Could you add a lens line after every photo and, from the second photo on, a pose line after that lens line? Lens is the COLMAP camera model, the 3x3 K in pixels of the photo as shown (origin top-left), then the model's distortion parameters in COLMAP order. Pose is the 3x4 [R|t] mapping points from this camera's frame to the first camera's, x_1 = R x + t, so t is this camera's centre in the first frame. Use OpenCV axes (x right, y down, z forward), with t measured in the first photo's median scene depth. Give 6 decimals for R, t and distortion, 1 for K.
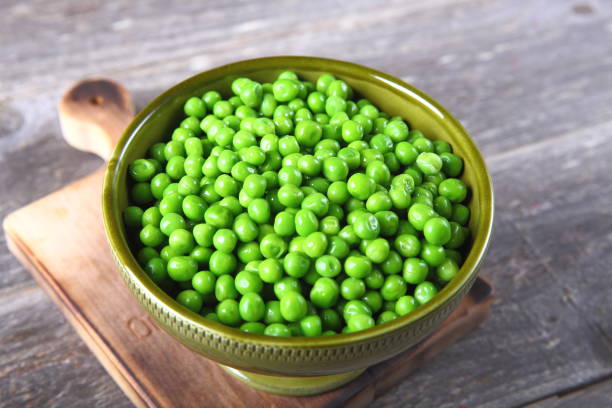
lens RADIAL K [[942.7, 0, 291.8], [0, 942.7, 212.5], [0, 0, 1]] dist [-0.015817, 0.000000]
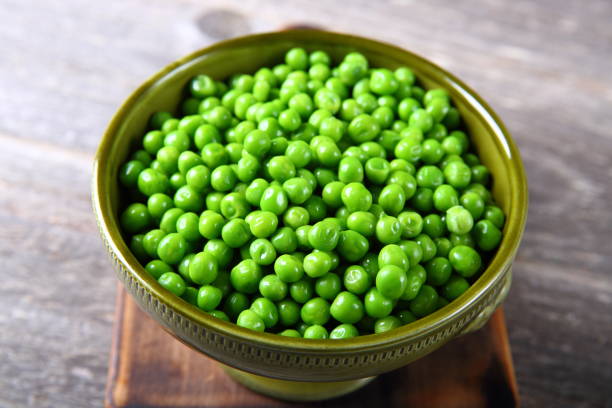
lens RADIAL K [[942.7, 0, 311.7], [0, 942.7, 205.0], [0, 0, 1]] dist [-0.015817, 0.000000]
pose [[0.791428, 0.462607, -0.399546, 0.405348], [-0.477024, 0.876136, 0.069520, -0.065121], [0.382217, 0.135573, 0.914073, 0.187591]]
